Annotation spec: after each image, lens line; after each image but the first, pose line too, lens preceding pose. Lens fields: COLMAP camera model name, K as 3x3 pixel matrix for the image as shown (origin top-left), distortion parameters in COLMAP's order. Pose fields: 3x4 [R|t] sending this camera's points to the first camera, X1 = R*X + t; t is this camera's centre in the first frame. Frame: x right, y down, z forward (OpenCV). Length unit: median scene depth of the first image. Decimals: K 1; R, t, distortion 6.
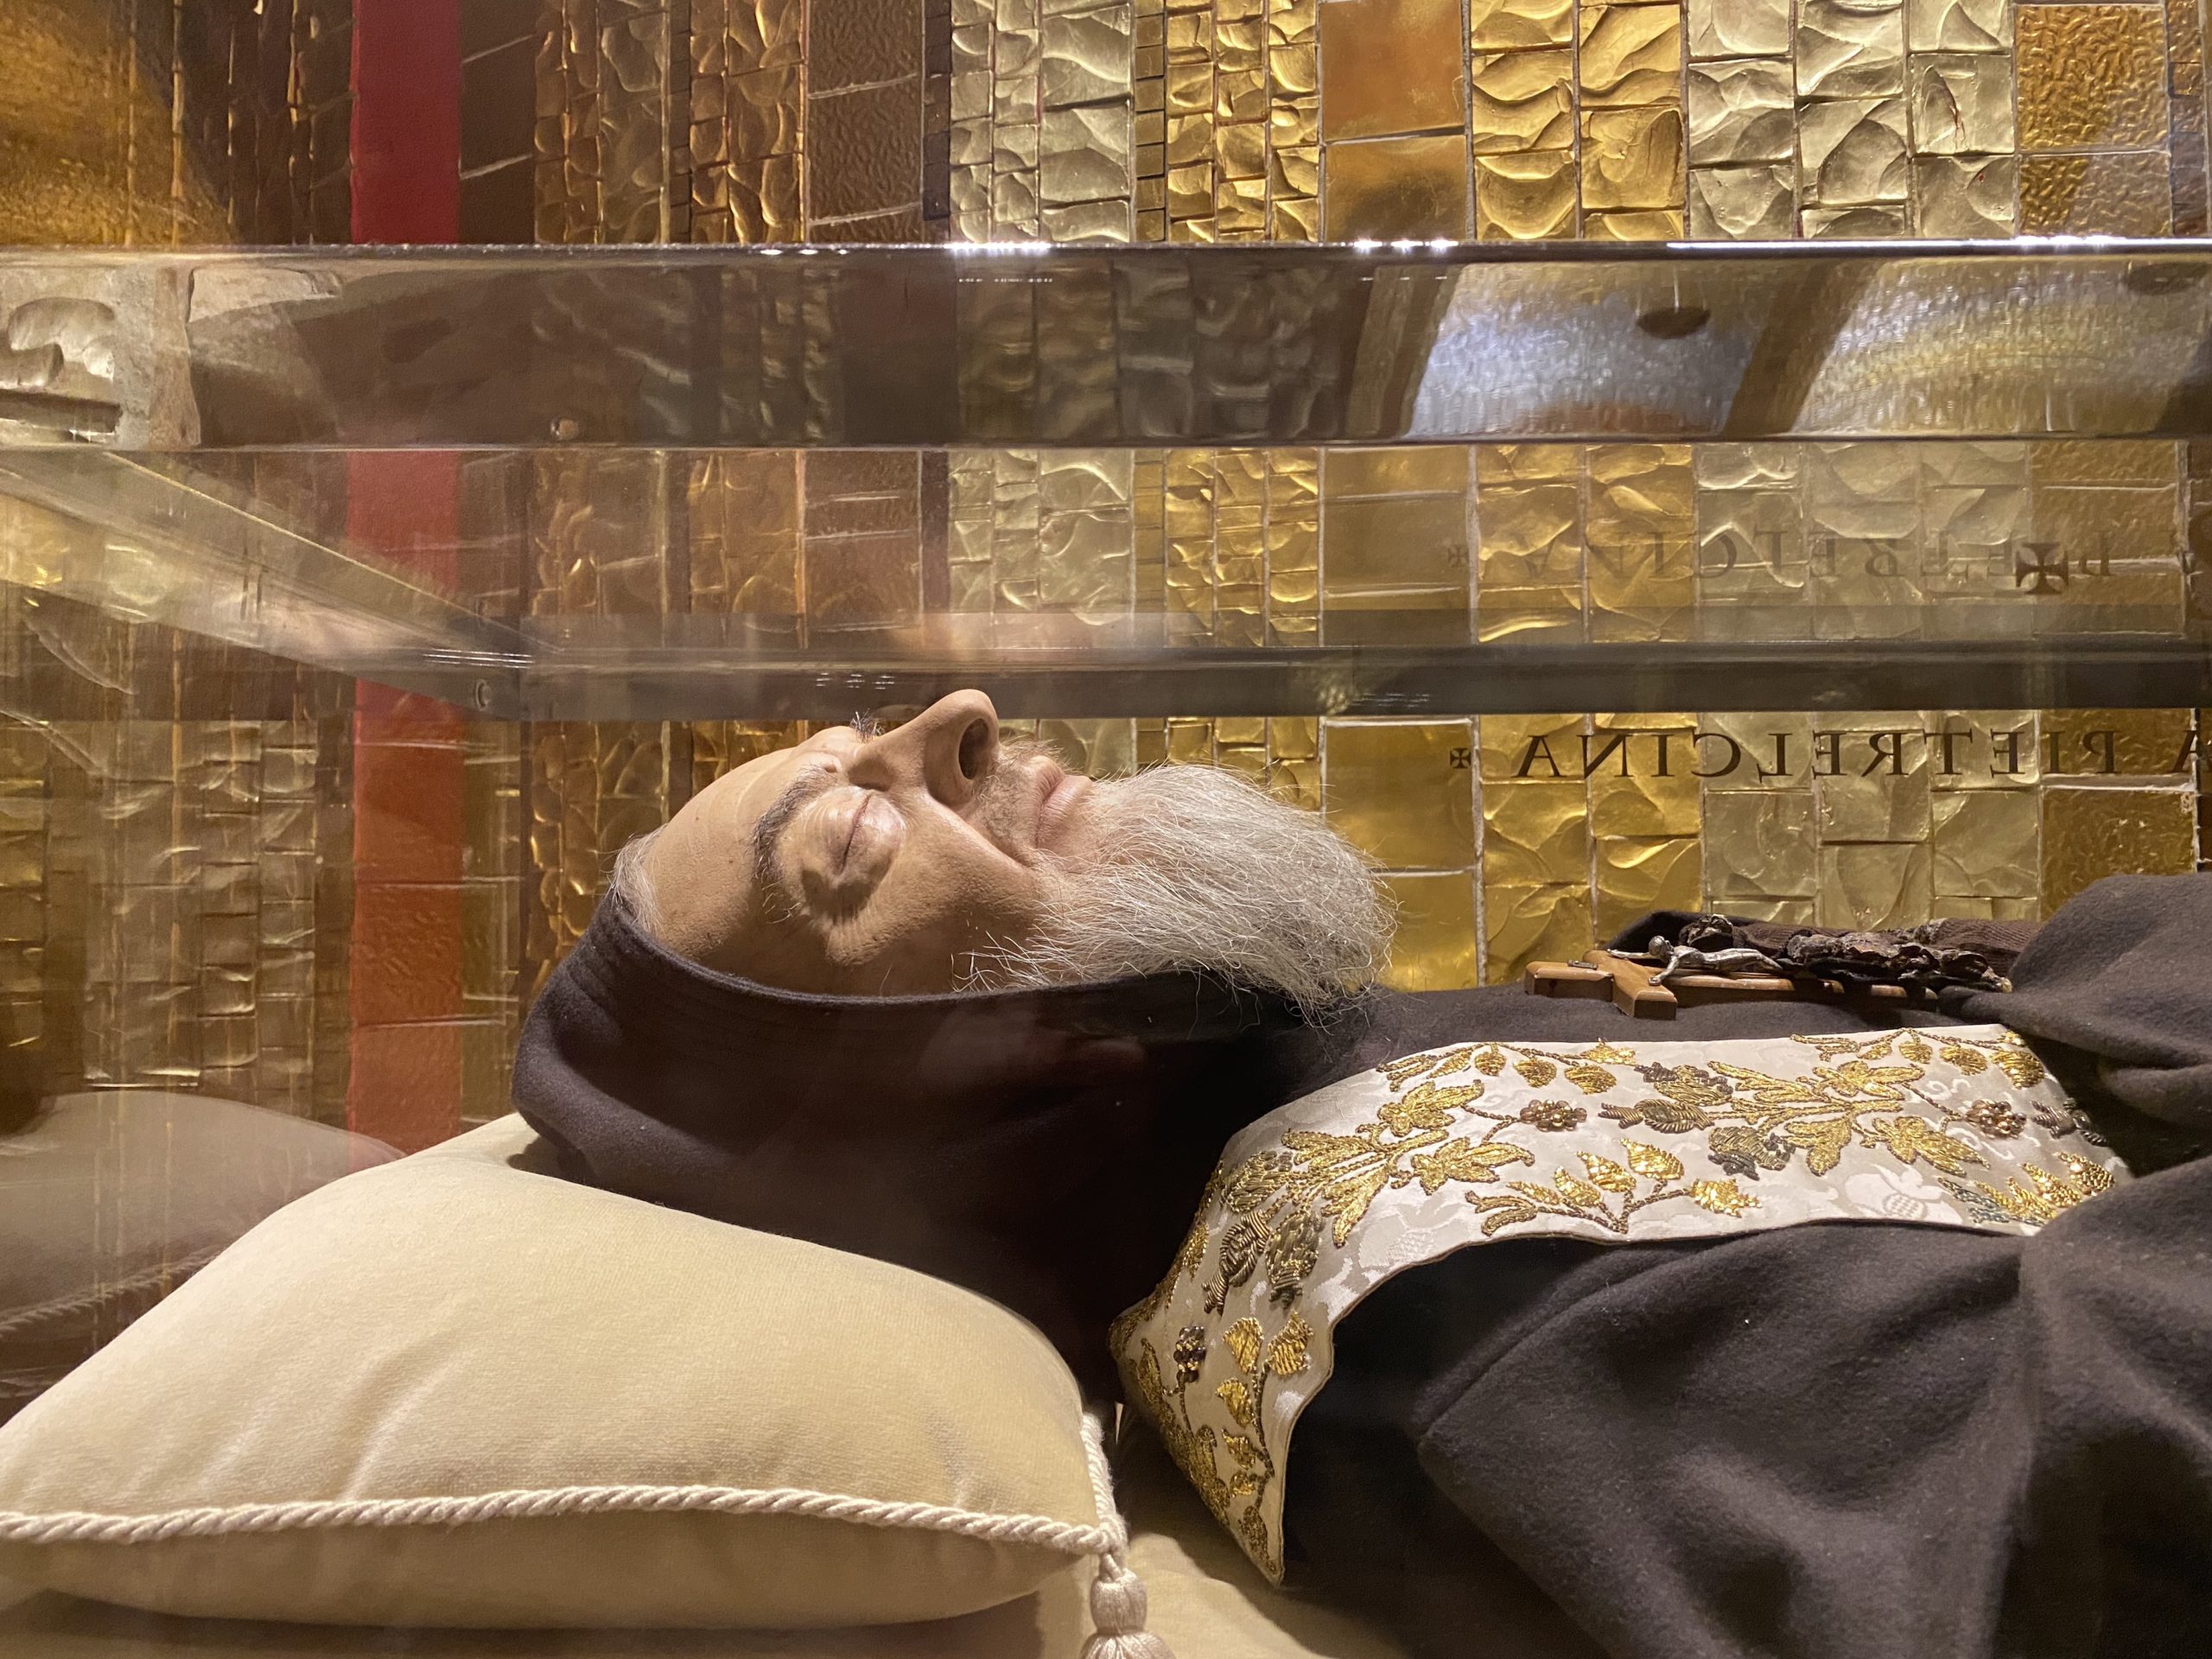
lens RADIAL K [[1733.8, 0, 1088.7], [0, 1733.8, 807.4], [0, 0, 1]] dist [0.045664, -0.041403]
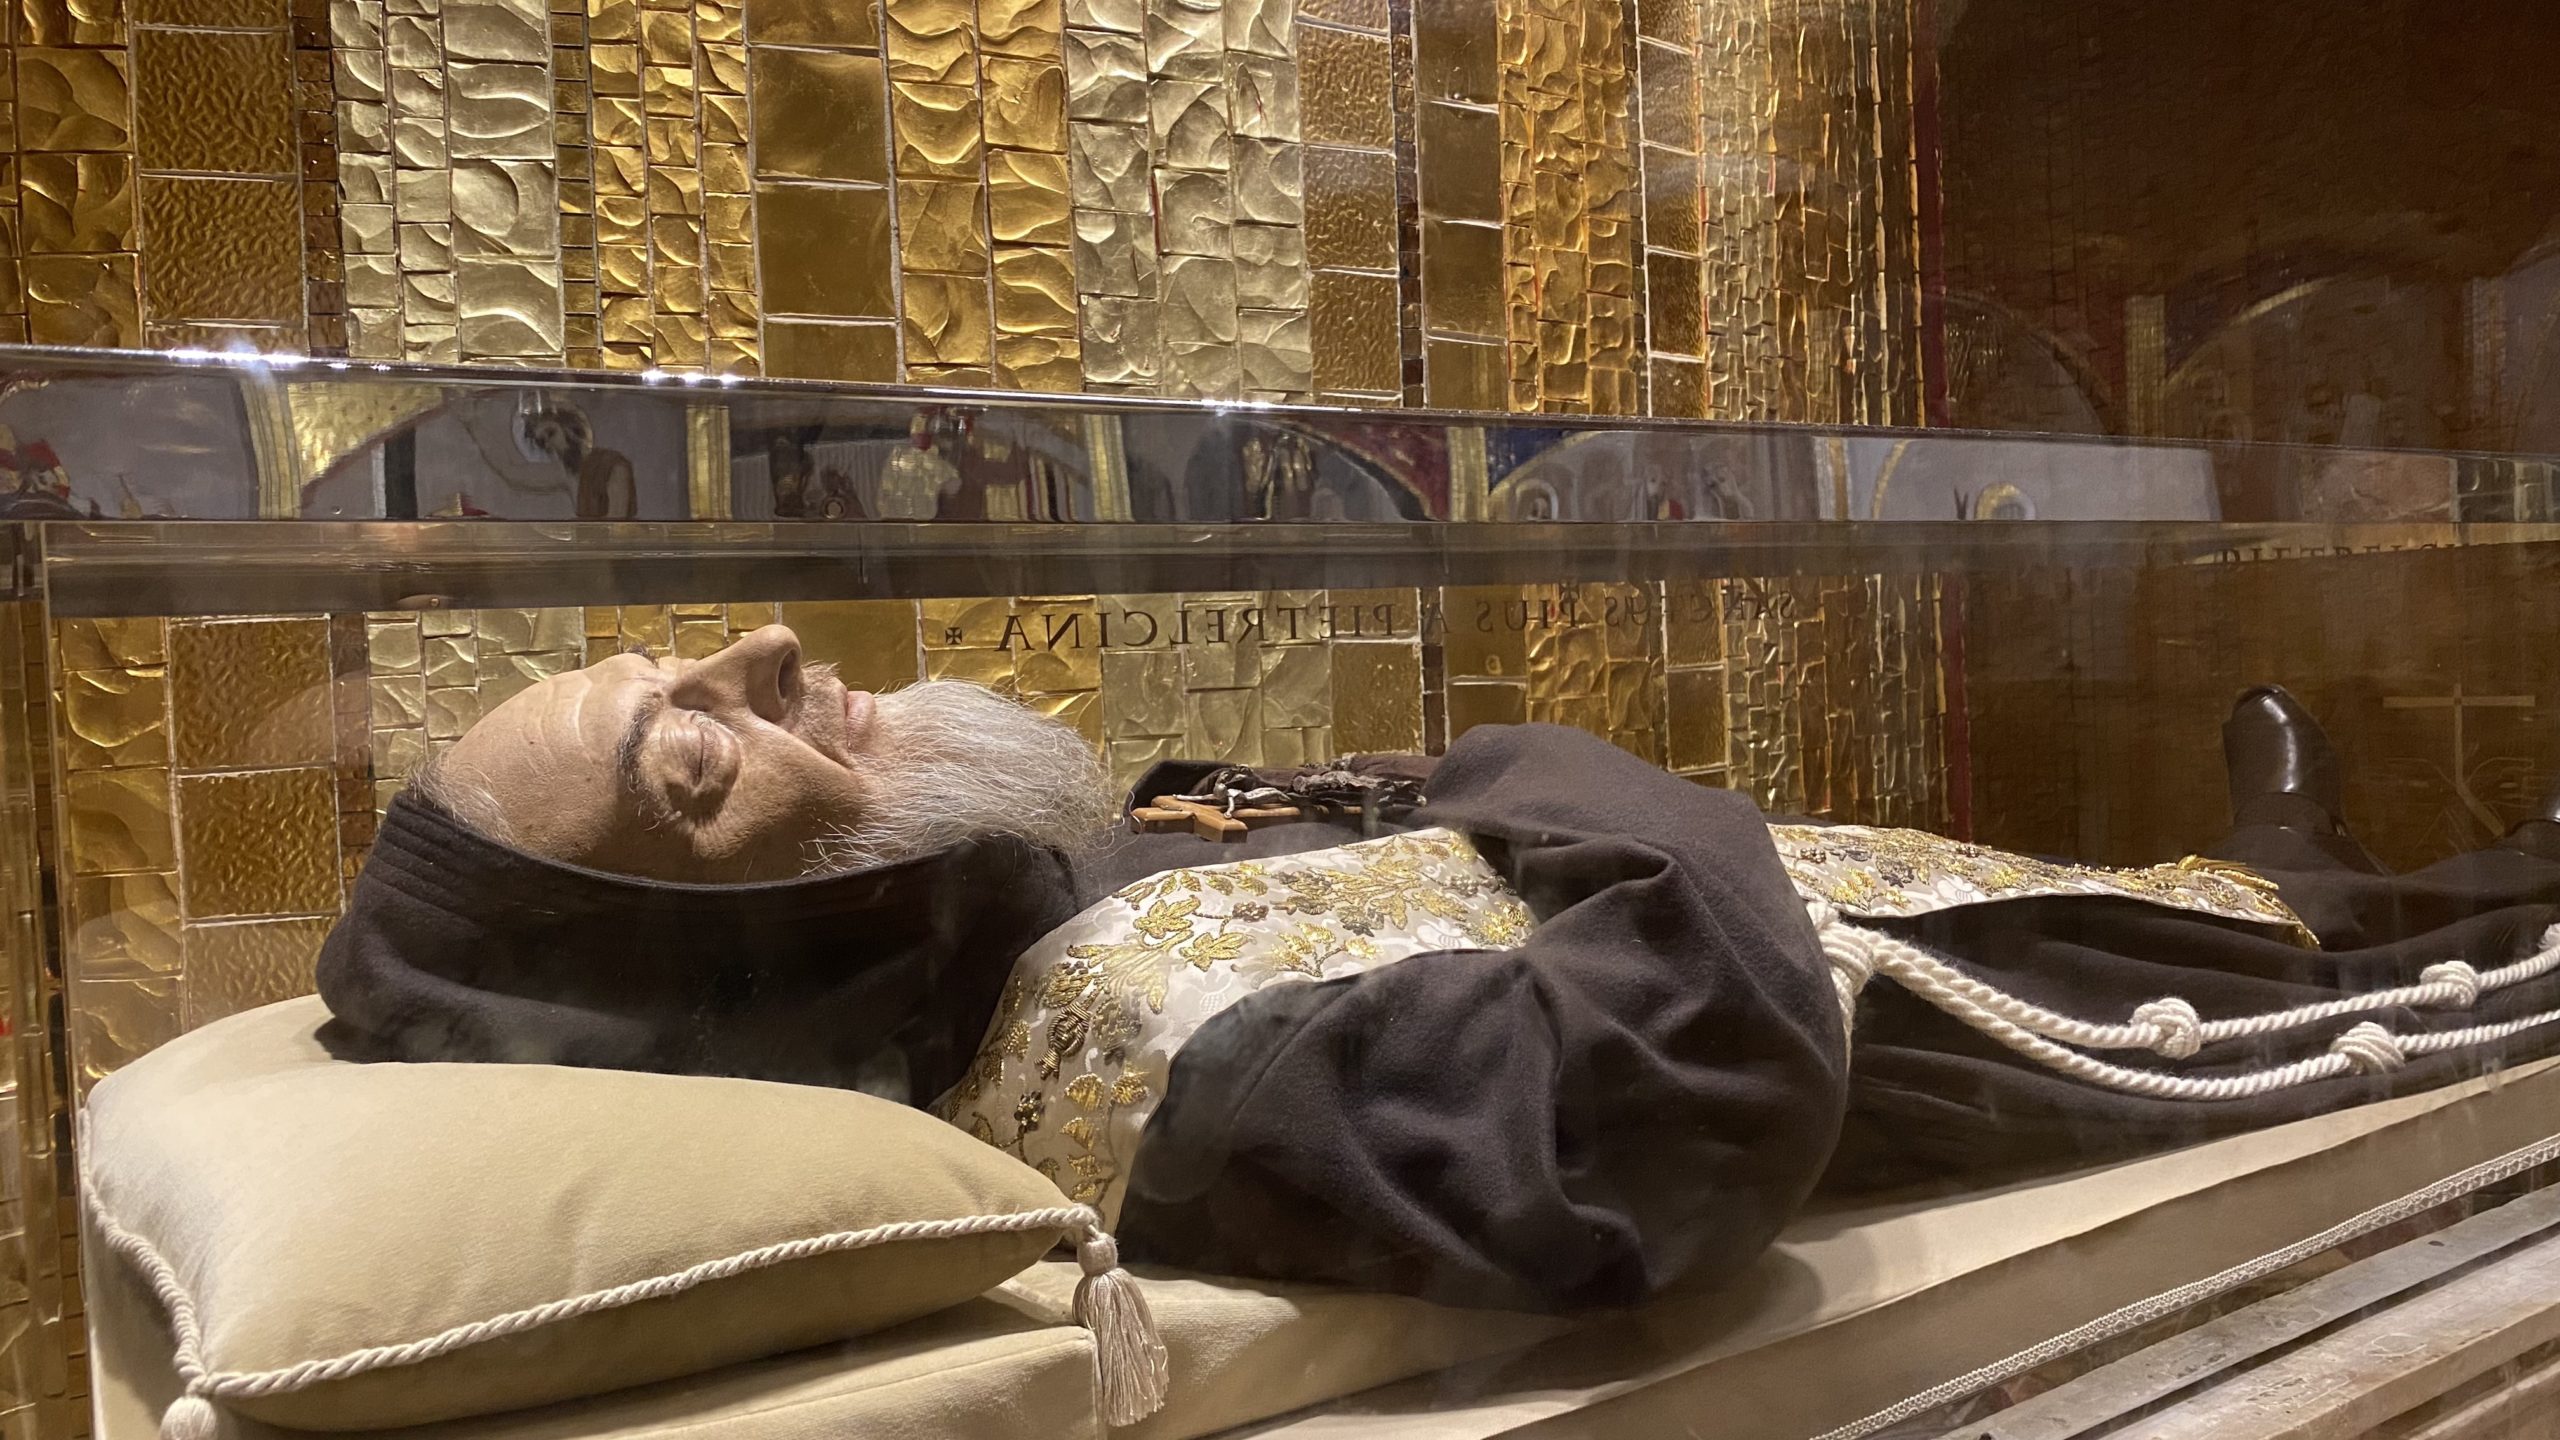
lens RADIAL K [[1943.9, 0, 1275.7], [0, 1943.9, 747.5], [0, 0, 1]] dist [0.032317, -0.007569]
pose [[0.828667, -0.060671, 0.556444, -0.535783], [0.021724, 0.996845, 0.076338, -0.077754], [-0.559320, -0.051170, 0.827371, -0.327913]]
